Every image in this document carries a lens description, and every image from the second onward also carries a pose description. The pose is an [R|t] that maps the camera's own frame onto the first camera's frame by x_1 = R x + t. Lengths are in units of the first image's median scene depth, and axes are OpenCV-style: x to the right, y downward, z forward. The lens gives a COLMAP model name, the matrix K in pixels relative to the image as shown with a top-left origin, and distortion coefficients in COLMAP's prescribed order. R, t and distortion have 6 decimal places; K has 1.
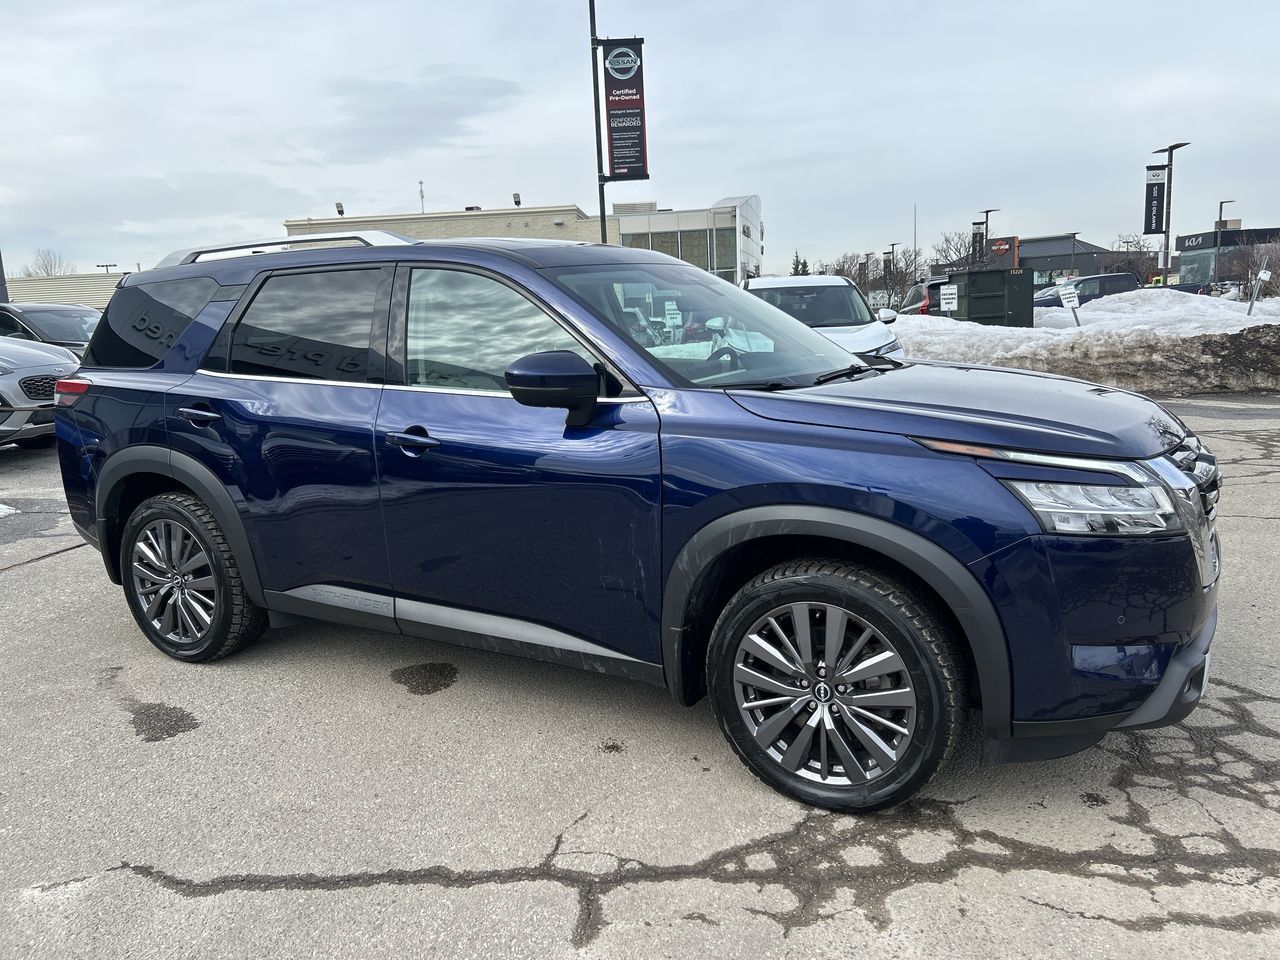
lens RADIAL K [[967.0, 0, 652.4], [0, 967.0, 485.0], [0, 0, 1]] dist [0.046213, -0.045754]
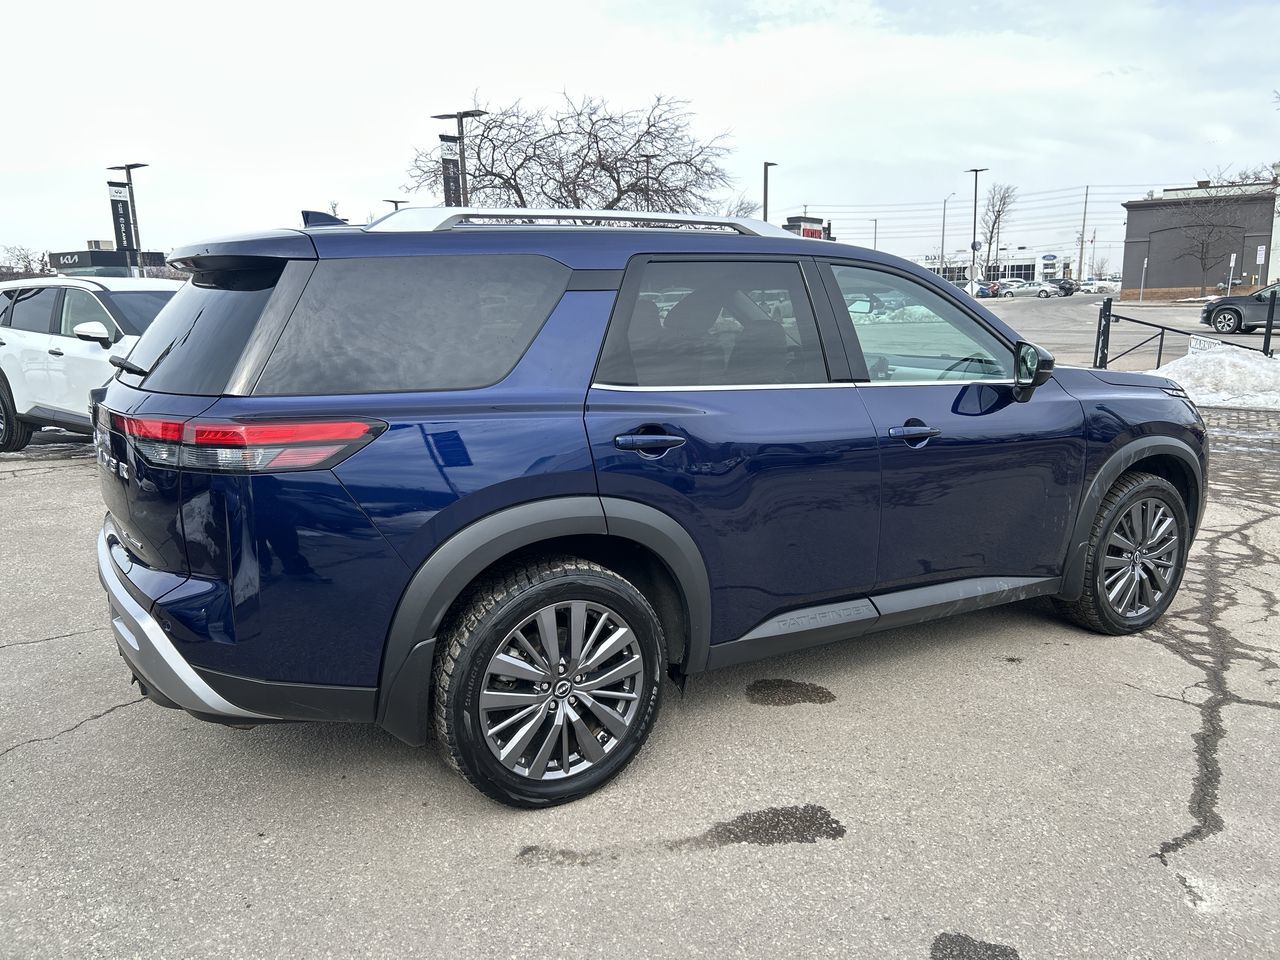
lens RADIAL K [[967.0, 0, 643.2], [0, 967.0, 483.0], [0, 0, 1]] dist [0.046213, -0.045754]
pose [[0.491389, -0.130737, 0.861072, -1.373463], [0.148713, 0.986745, 0.064952, -0.109702], [-0.858150, 0.096136, 0.504318, 0.781118]]
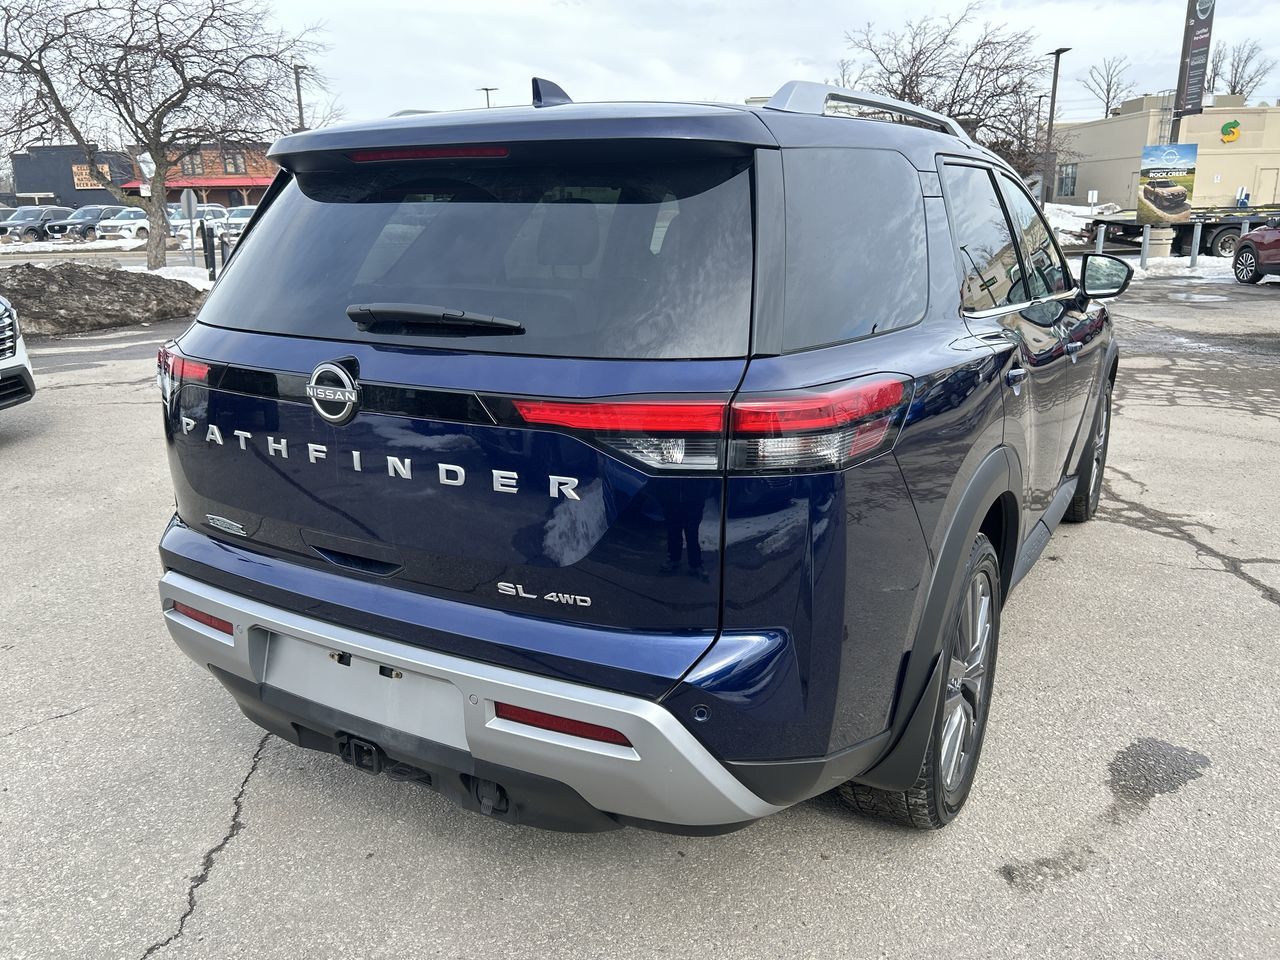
lens RADIAL K [[967.0, 0, 646.8], [0, 967.0, 476.3], [0, 0, 1]] dist [0.046213, -0.045754]
pose [[0.020295, -0.225532, 0.974024, -1.372758], [0.190050, 0.957332, 0.217707, -0.240602], [-0.981565, 0.180694, 0.062292, 1.494699]]
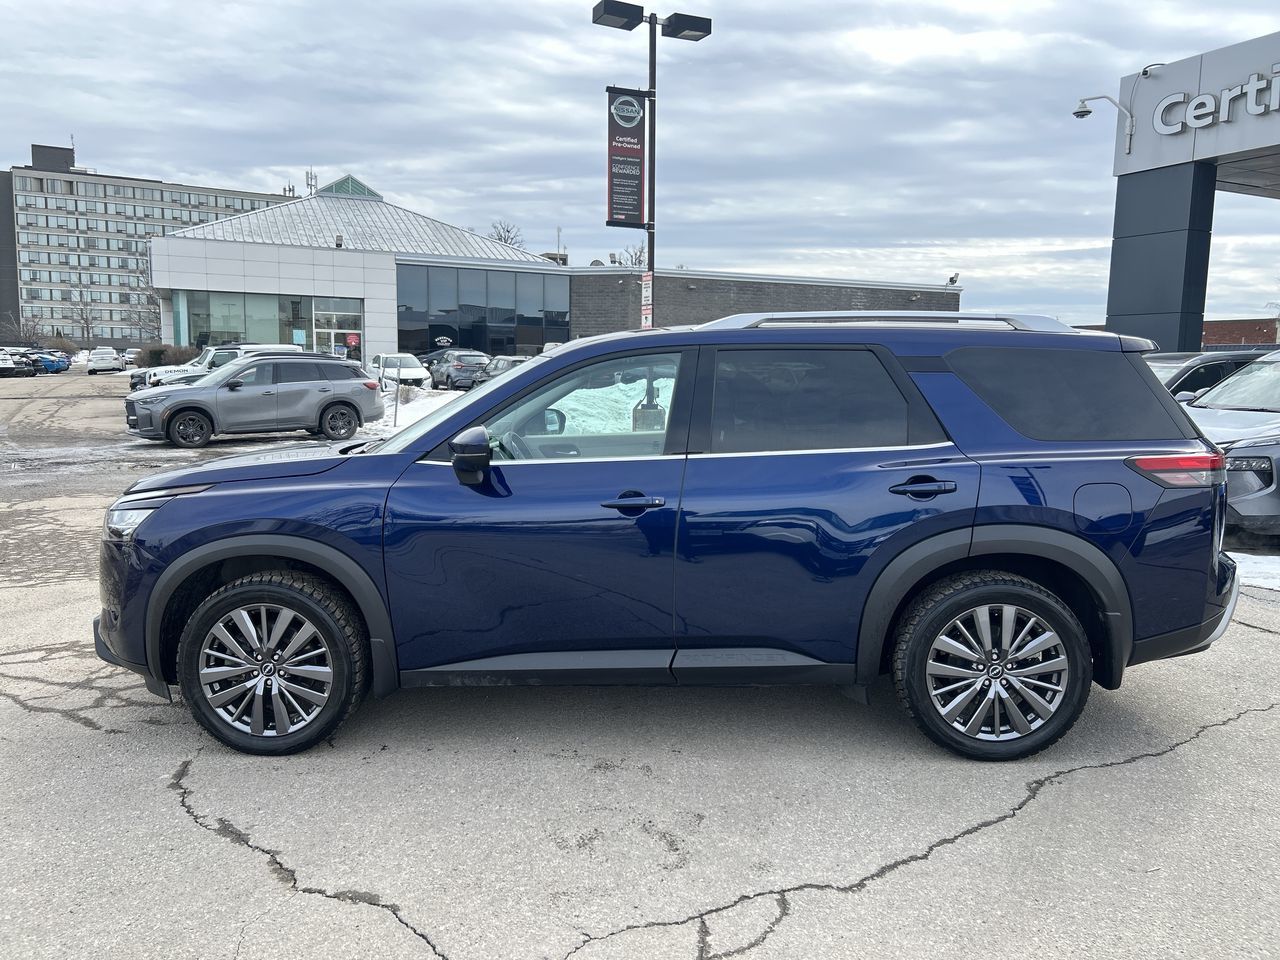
lens RADIAL K [[967.0, 0, 646.6], [0, 967.0, 491.9], [0, 0, 1]] dist [0.046213, -0.045754]
pose [[-0.890797, 0.091747, -0.445042, 0.545752], [-0.051682, 0.952592, 0.299828, -0.530150], [0.451452, 0.290087, -0.843825, 2.598874]]
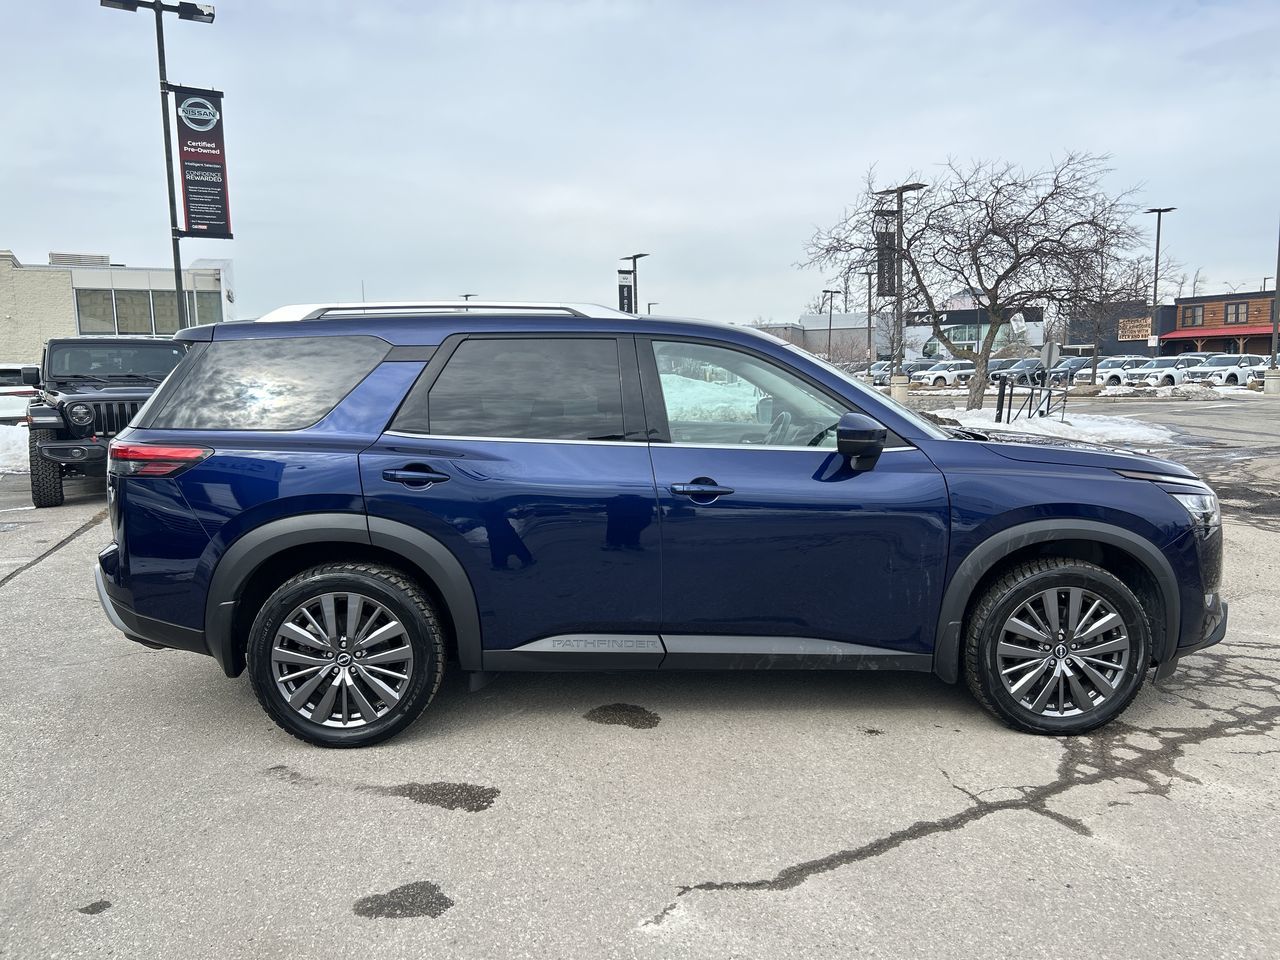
lens RADIAL K [[967.0, 0, 653.6], [0, 967.0, 484.0], [0, 0, 1]] dist [0.046213, -0.045754]
pose [[0.849485, -0.029621, 0.526780, -0.952813], [0.069830, 0.995952, -0.056604, 0.008032], [-0.522971, 0.084870, 0.848115, 0.073533]]
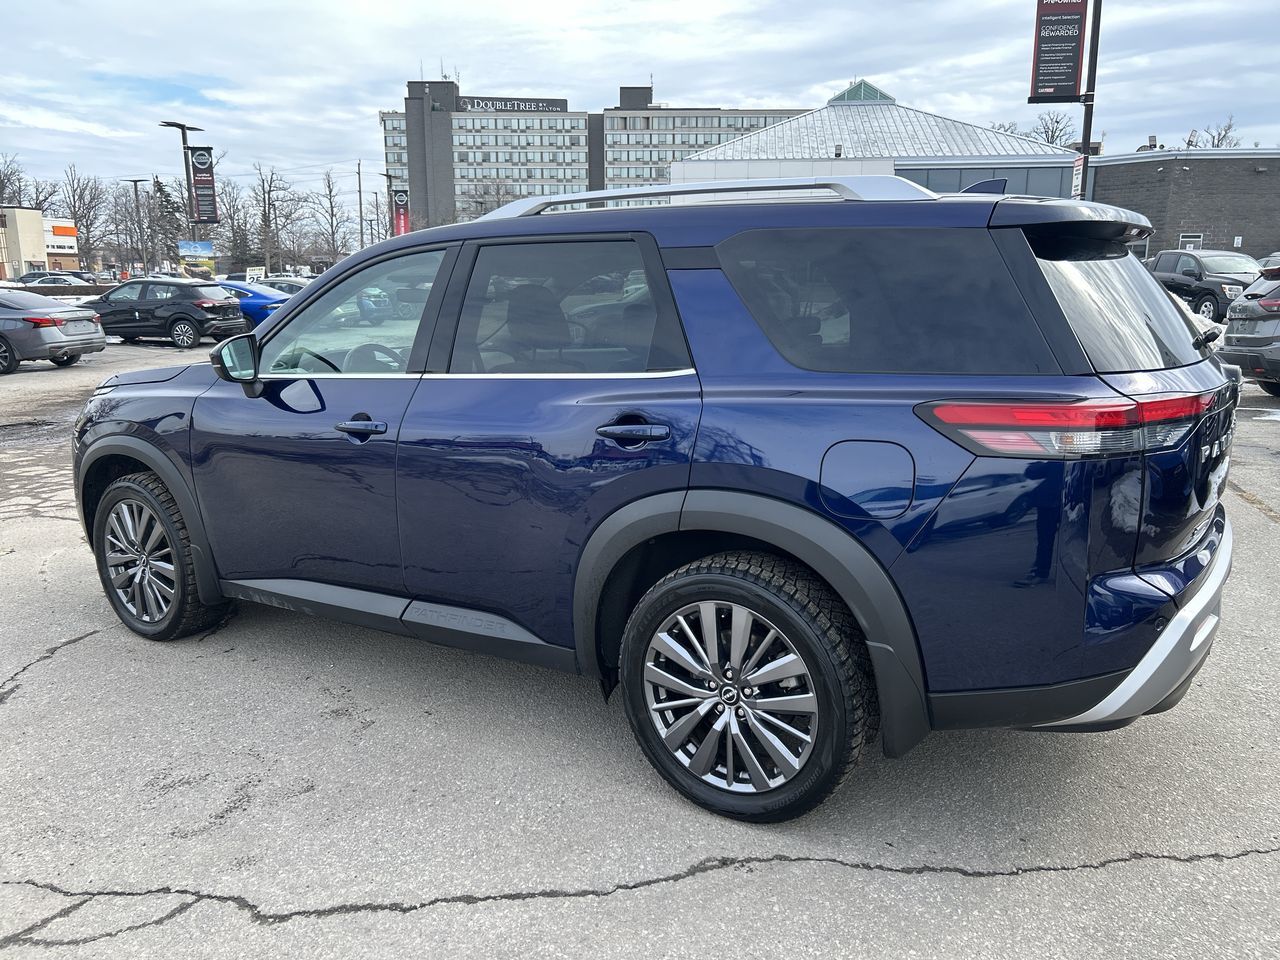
lens RADIAL K [[967.0, 0, 646.7], [0, 967.0, 493.7], [0, 0, 1]] dist [0.046213, -0.045754]
pose [[-0.996335, 0.034652, 0.078208, -0.358050], [0.061954, 0.922735, 0.380423, -0.471669], [-0.058983, 0.383874, -0.921500, 2.563336]]
